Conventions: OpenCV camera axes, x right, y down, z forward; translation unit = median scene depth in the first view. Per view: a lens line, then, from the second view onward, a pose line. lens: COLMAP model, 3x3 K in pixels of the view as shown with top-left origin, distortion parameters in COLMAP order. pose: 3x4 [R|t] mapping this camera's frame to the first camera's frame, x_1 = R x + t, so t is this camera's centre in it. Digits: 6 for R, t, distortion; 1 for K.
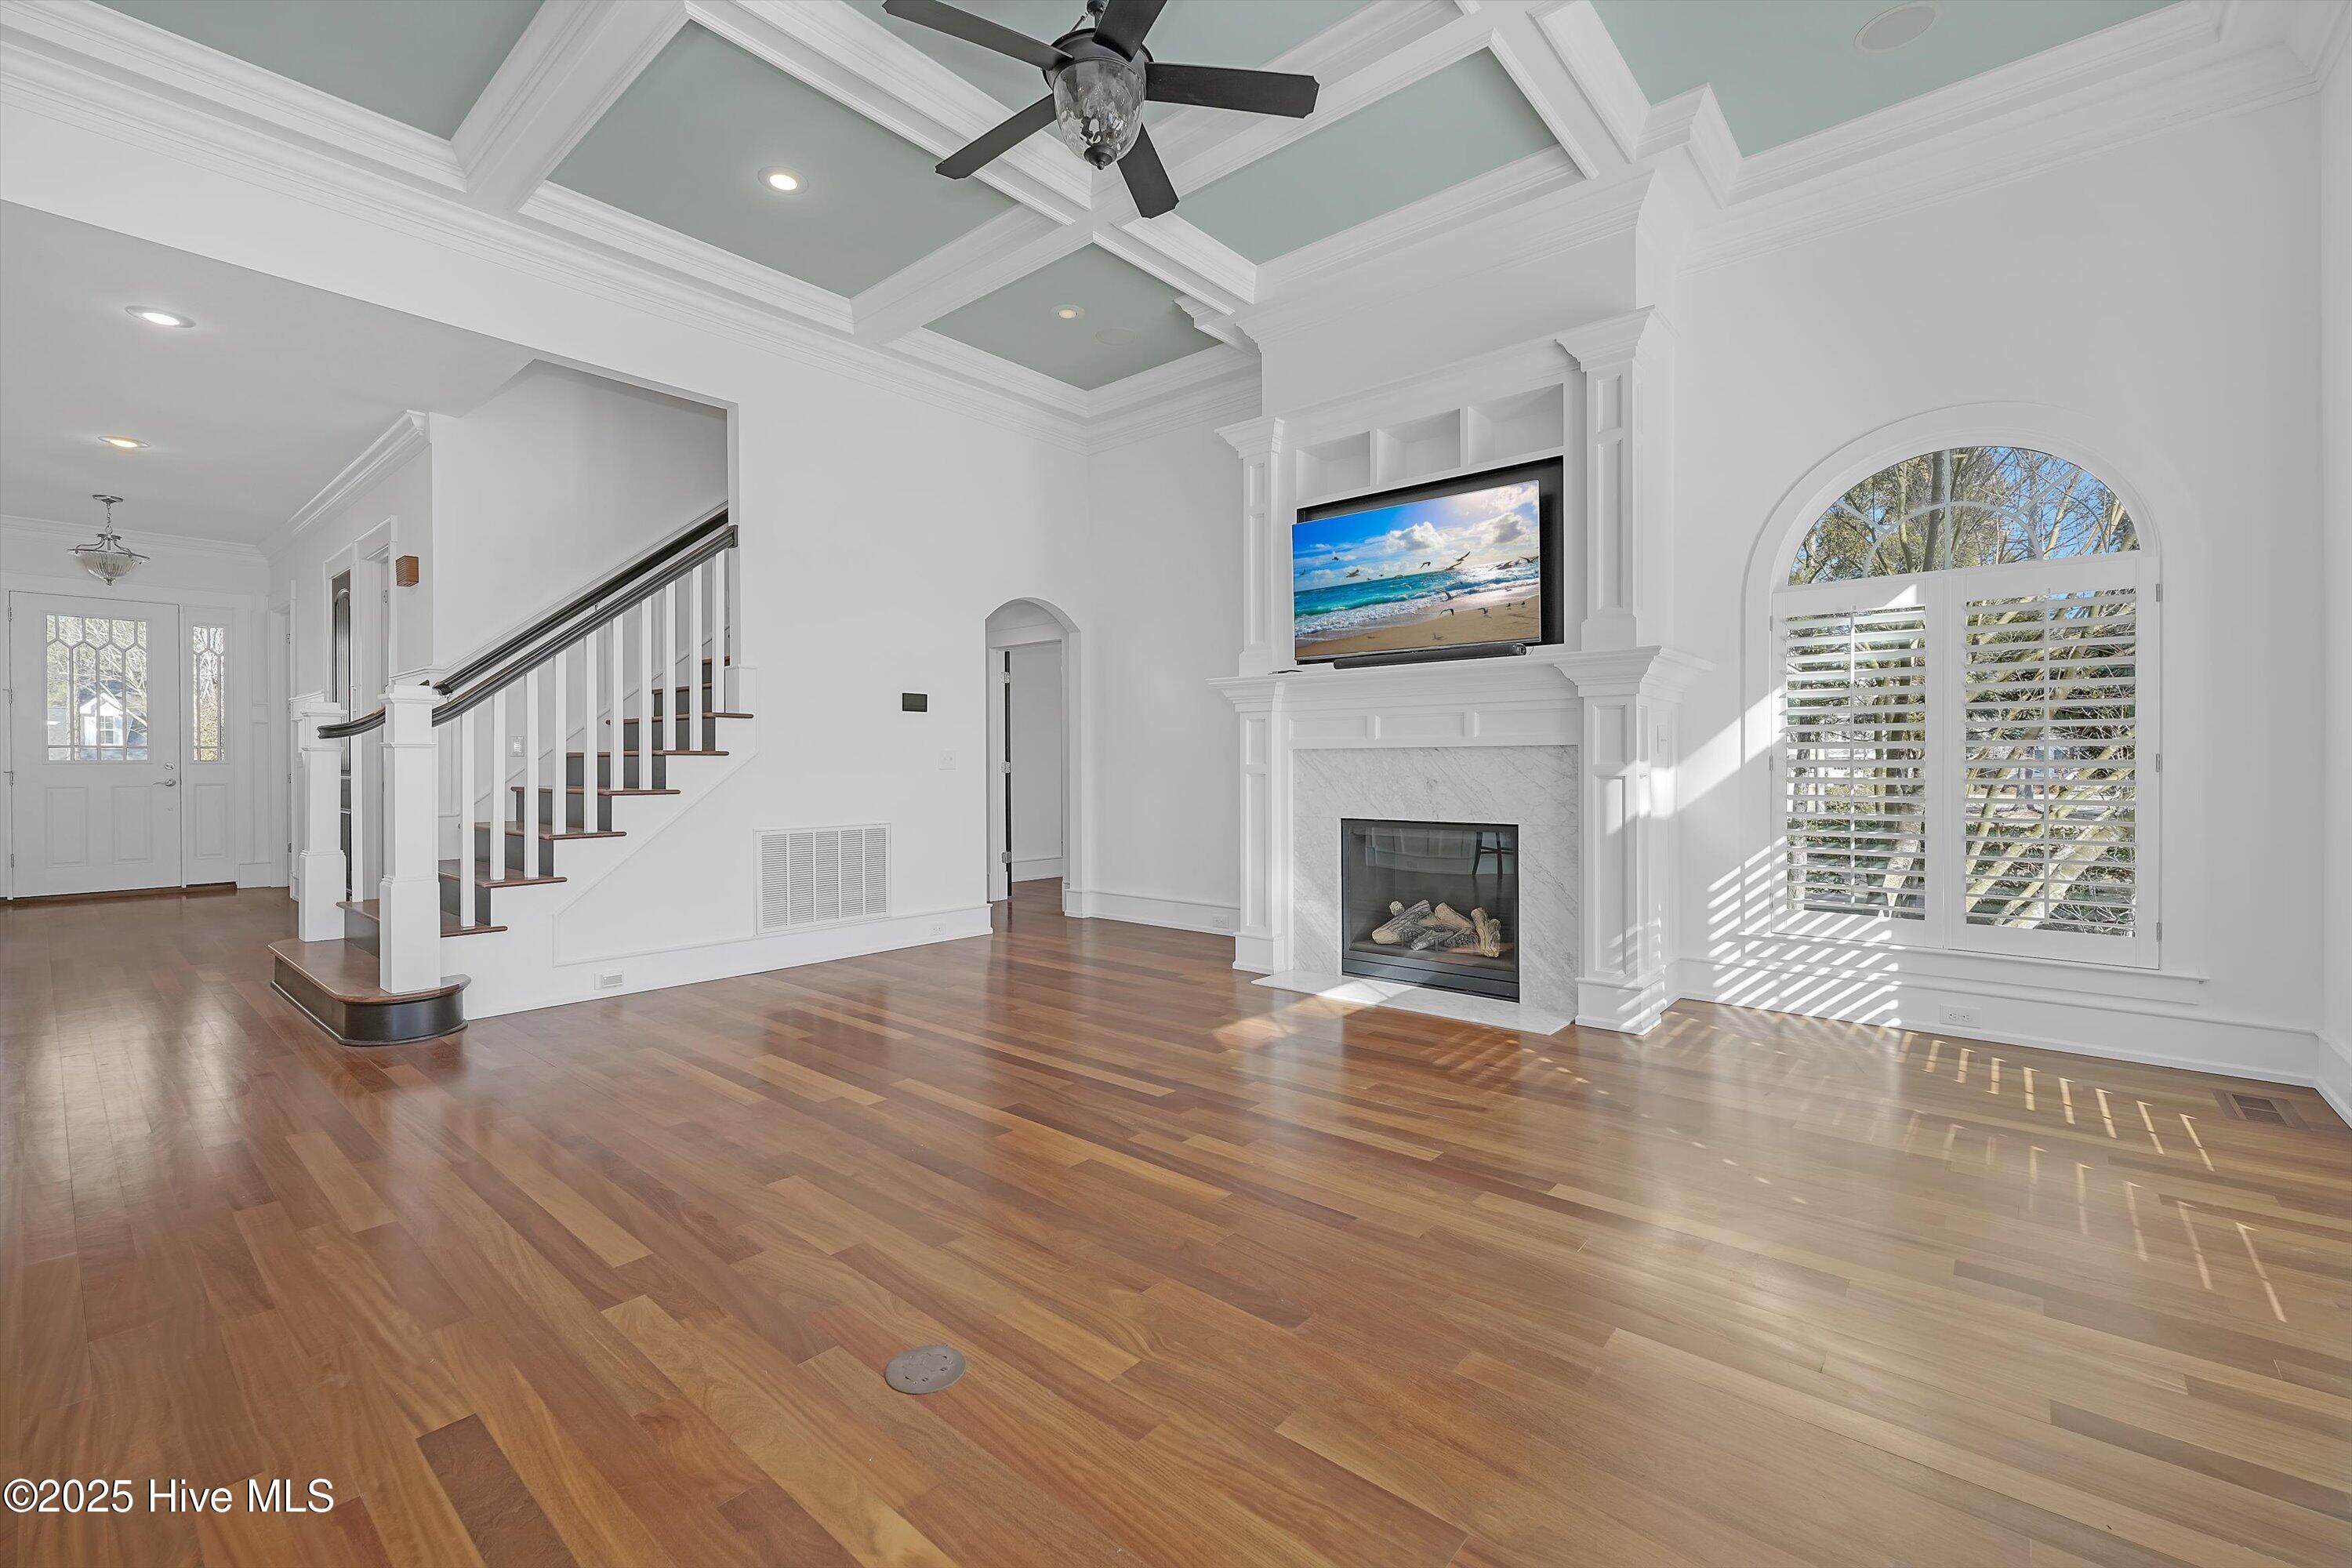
lens RADIAL K [[977.1, 0, 1233.4], [0, 977.1, 755.2], [0, 0, 1]] dist [0.015842, -0.000155]
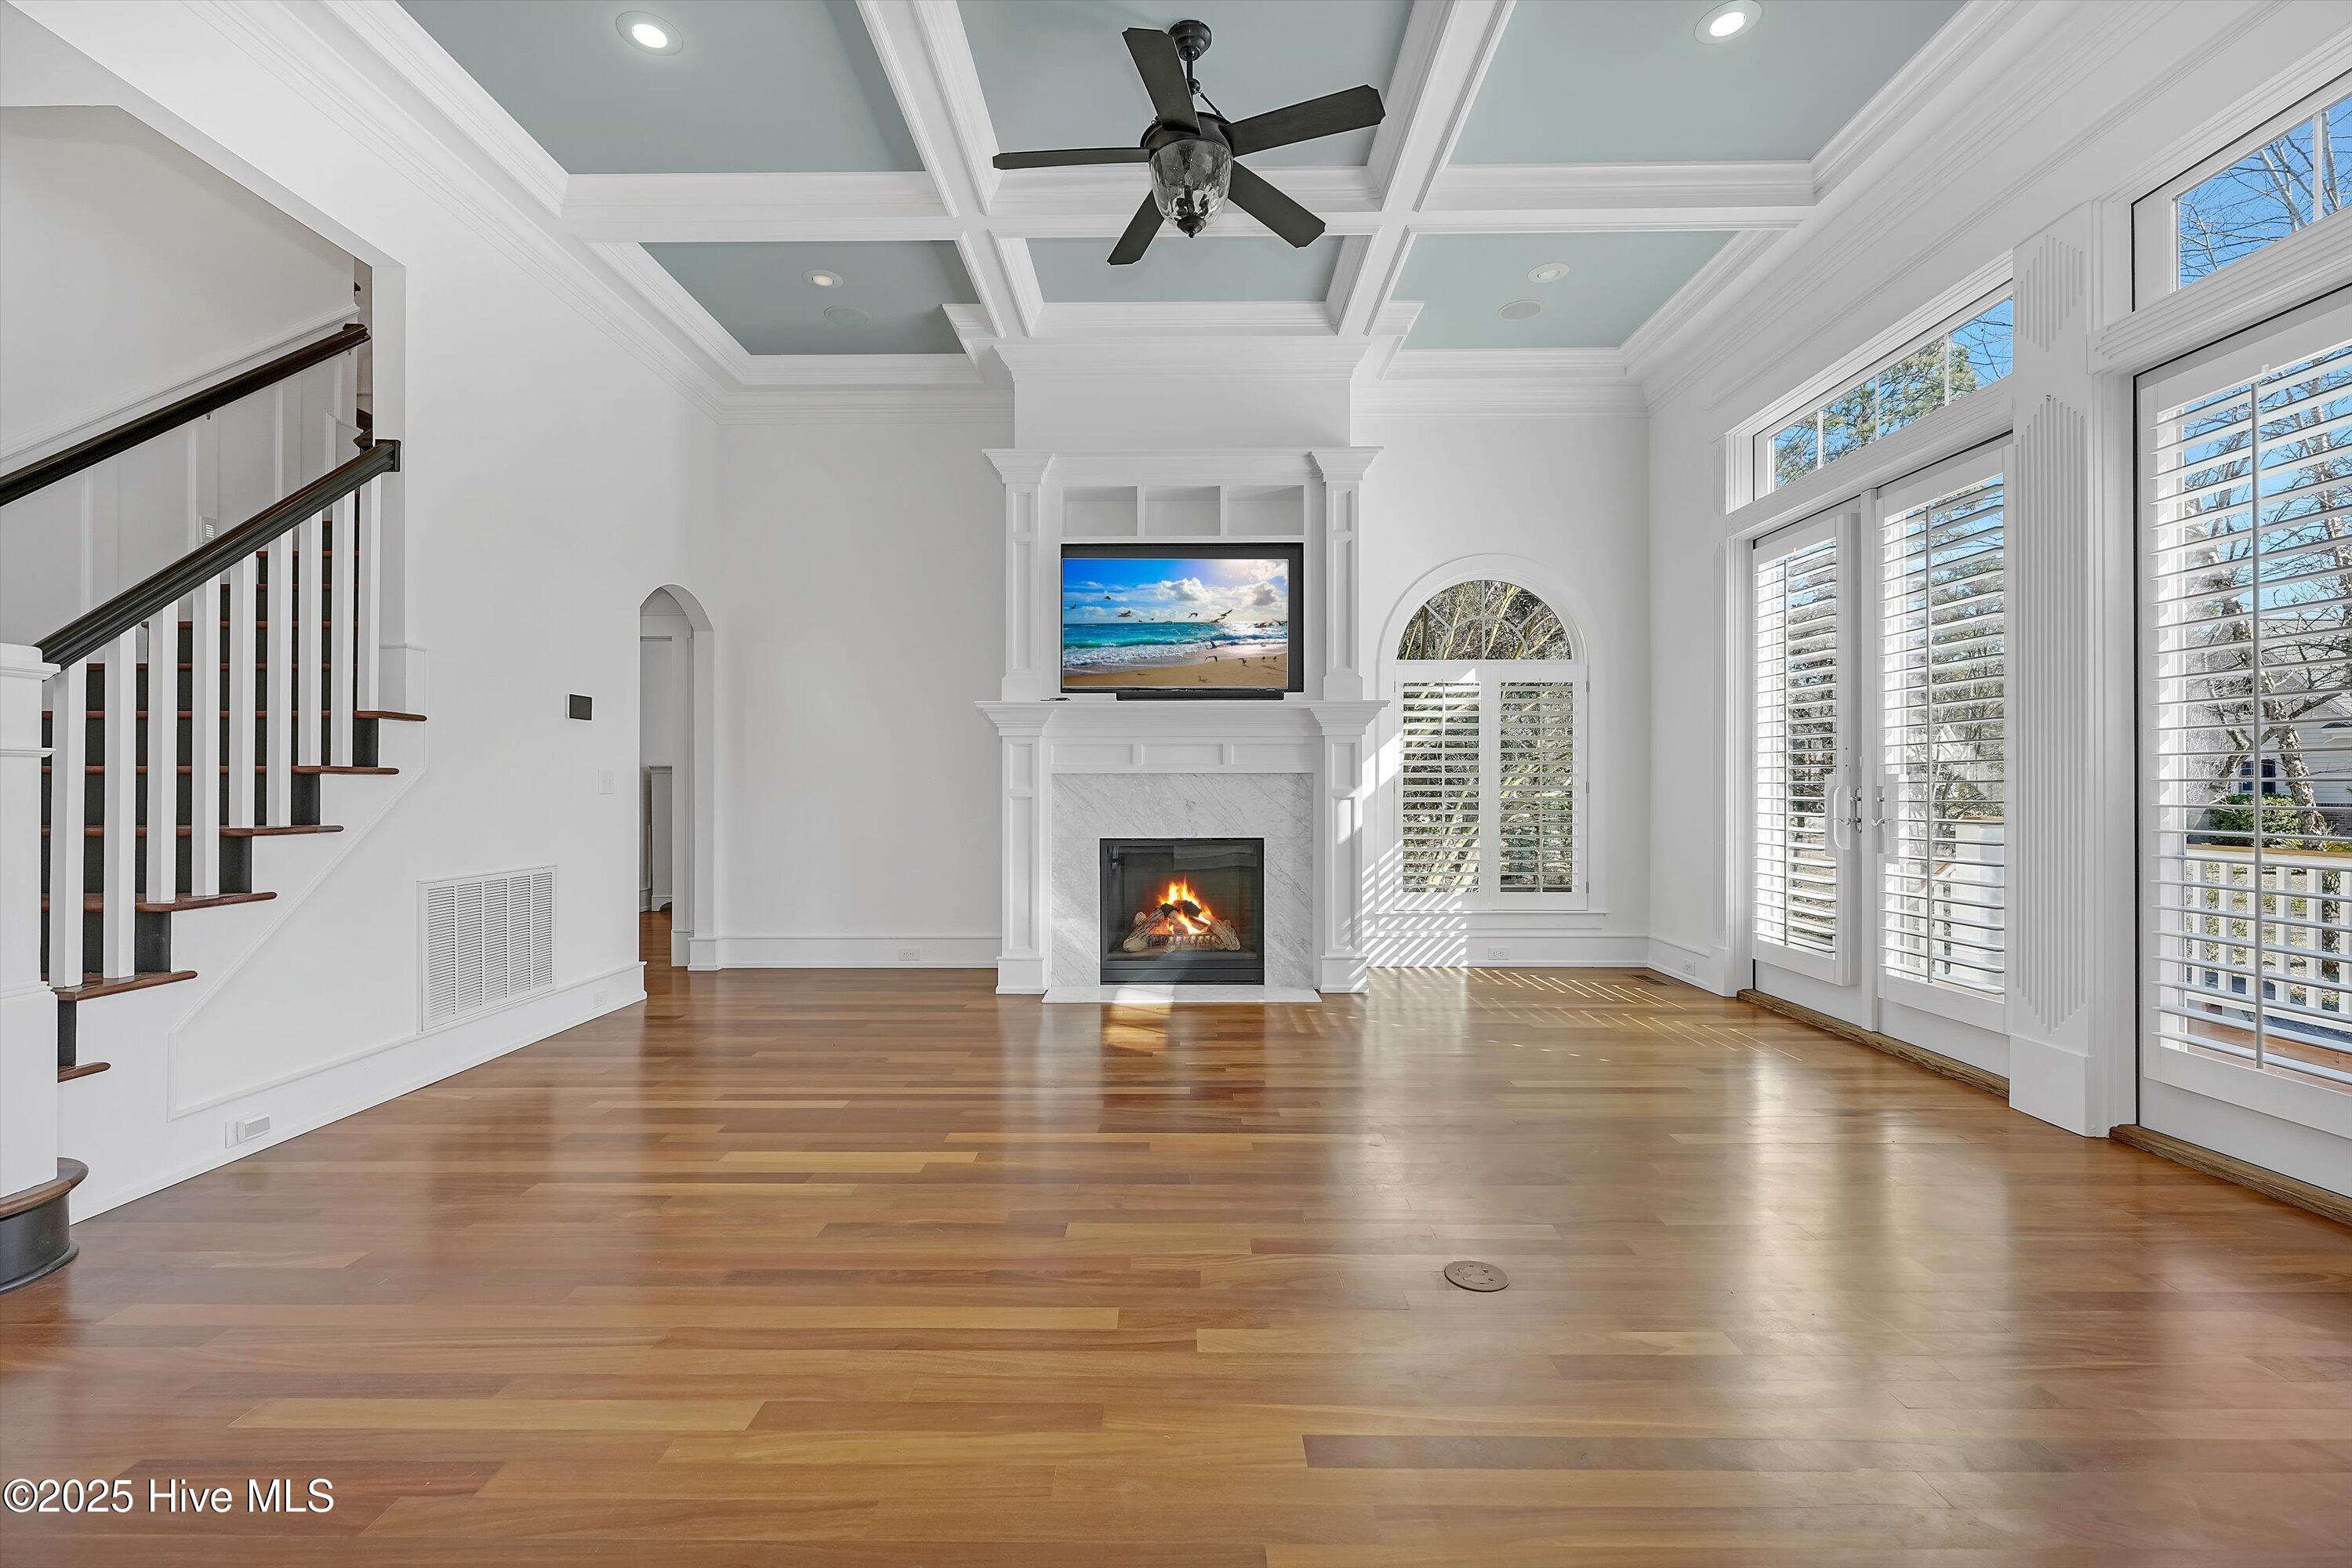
lens RADIAL K [[977.1, 0, 1183.8], [0, 977.1, 782.0], [0, 0, 1]] dist [0.015842, -0.000155]
pose [[0.771624, 0.006047, 0.636051, -0.544865], [-0.005792, 0.999980, -0.002481, 0.004469], [-0.636053, -0.001769, 0.771643, 0.120029]]
